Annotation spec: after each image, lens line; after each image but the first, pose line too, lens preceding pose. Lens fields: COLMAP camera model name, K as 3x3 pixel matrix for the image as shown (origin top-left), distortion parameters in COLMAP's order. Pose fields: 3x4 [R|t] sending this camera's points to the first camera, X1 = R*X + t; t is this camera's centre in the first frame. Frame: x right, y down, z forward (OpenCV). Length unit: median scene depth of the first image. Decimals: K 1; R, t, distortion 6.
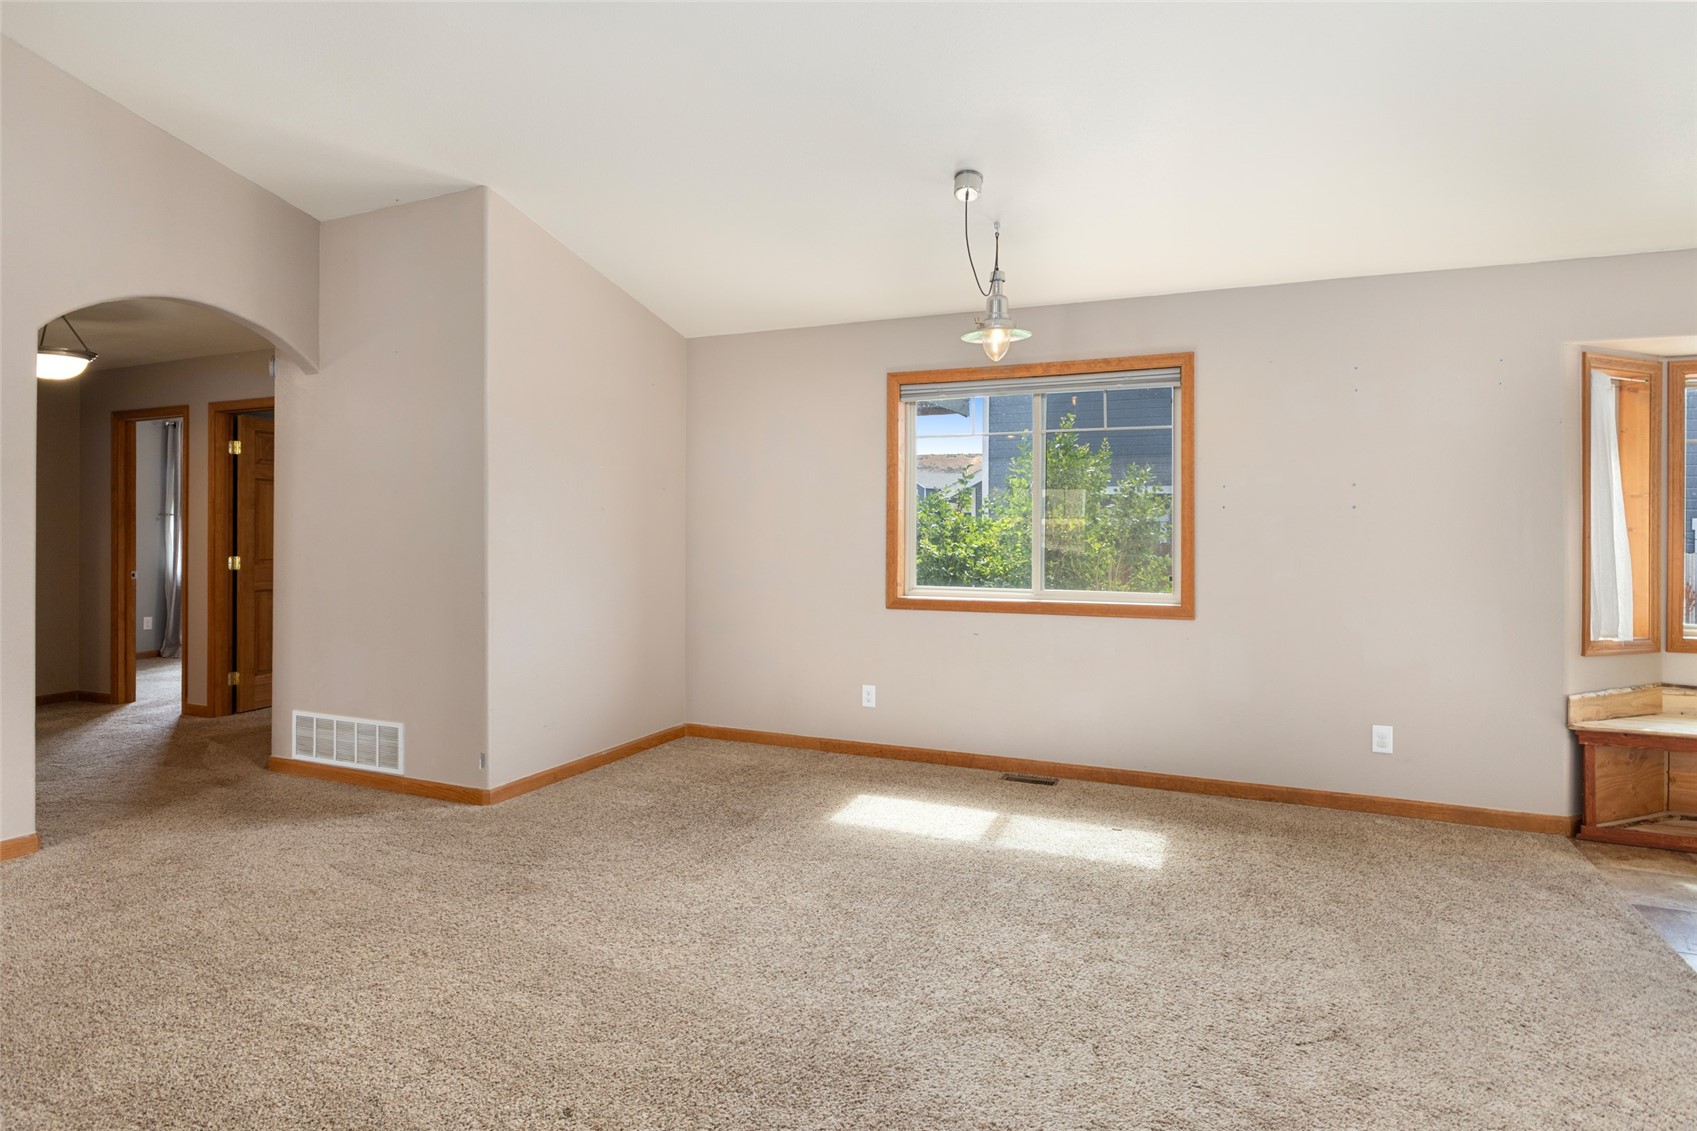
lens RADIAL K [[940.8, 0, 850.8], [0, 940.8, 534.0], [0, 0, 1]] dist [-0.000200, -0.002166]
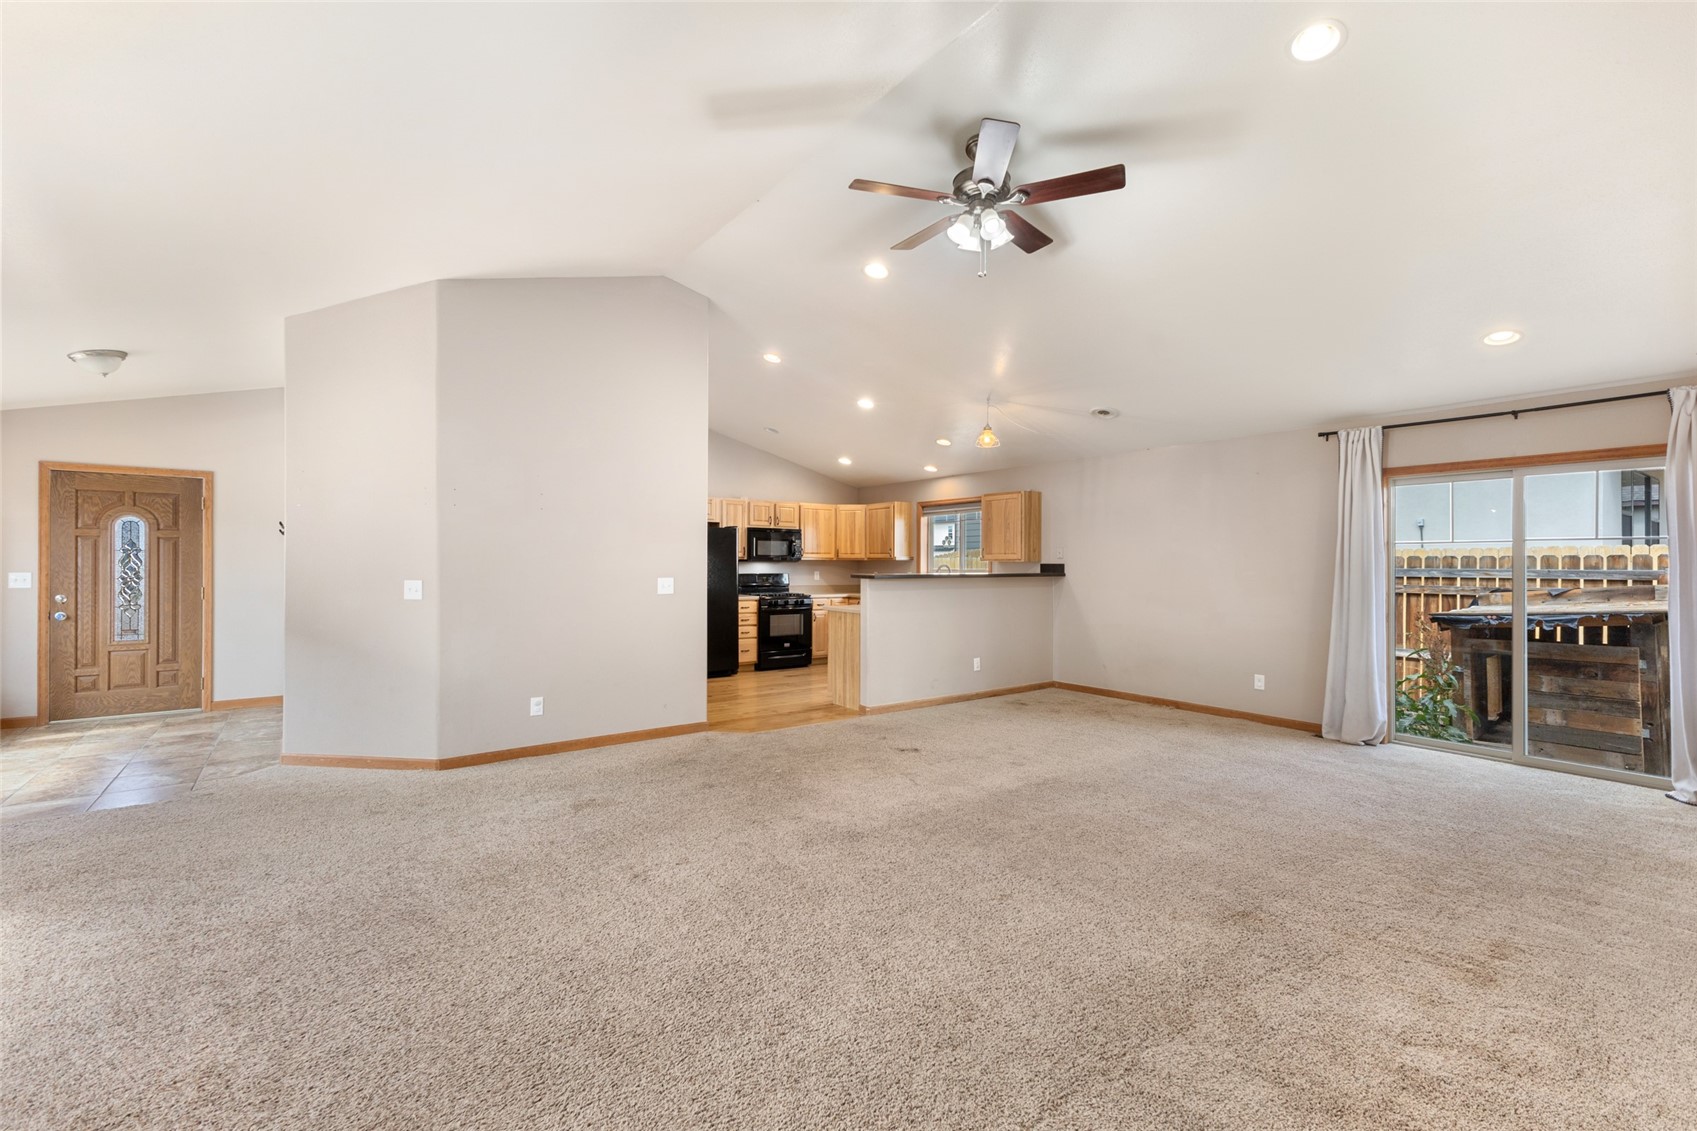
lens RADIAL K [[736.9, 0, 848.2], [0, 736.9, 557.1], [0, 0, 1]] dist [0.012211, -0.003489]
pose [[-0.869152, -0.004493, 0.494525, -0.698806], [-0.003676, 0.999990, 0.002624, -0.023495], [-0.494532, 0.000462, -0.869160, 1.032221]]
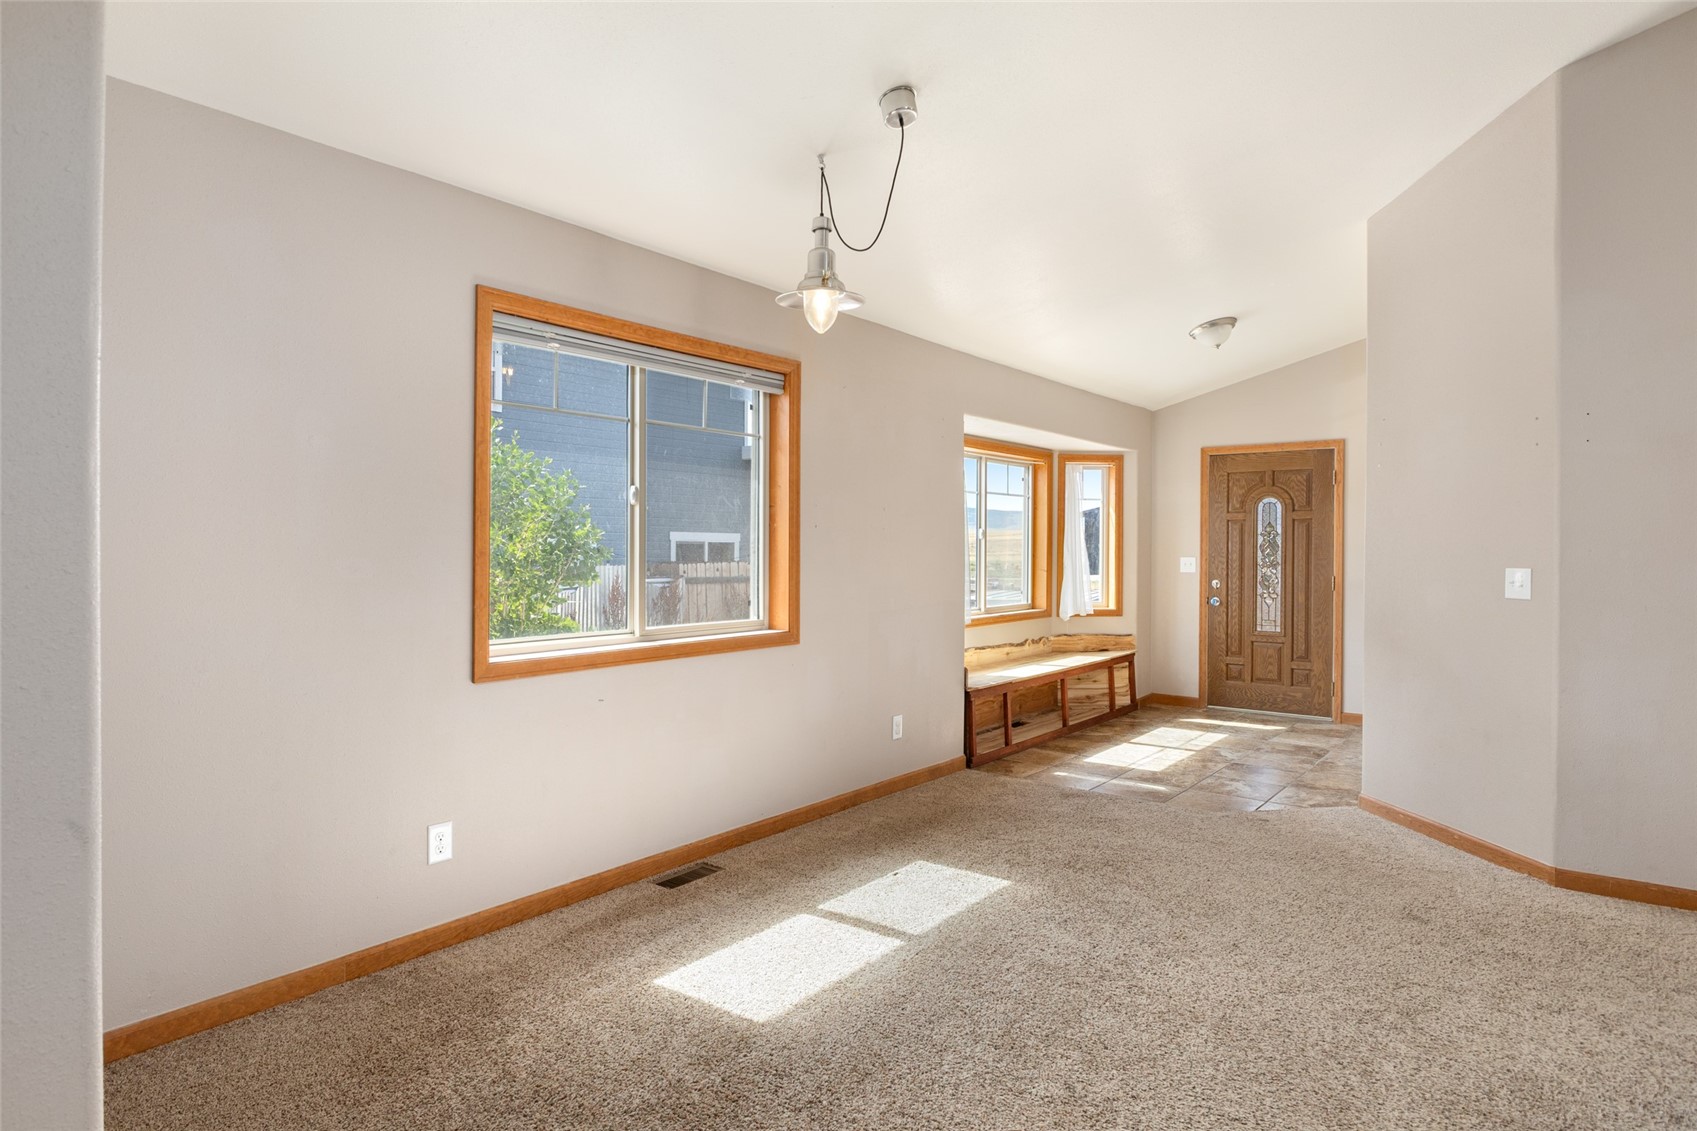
lens RADIAL K [[940.8, 0, 841.4], [0, 940.8, 554.3], [0, 0, 1]] dist [-0.000200, -0.002166]
pose [[0.244245, -0.007492, 0.969685, -0.590181], [0.005522, 0.999965, 0.006335, -0.005359], [-0.969698, 0.003808, 0.244278, 0.782396]]
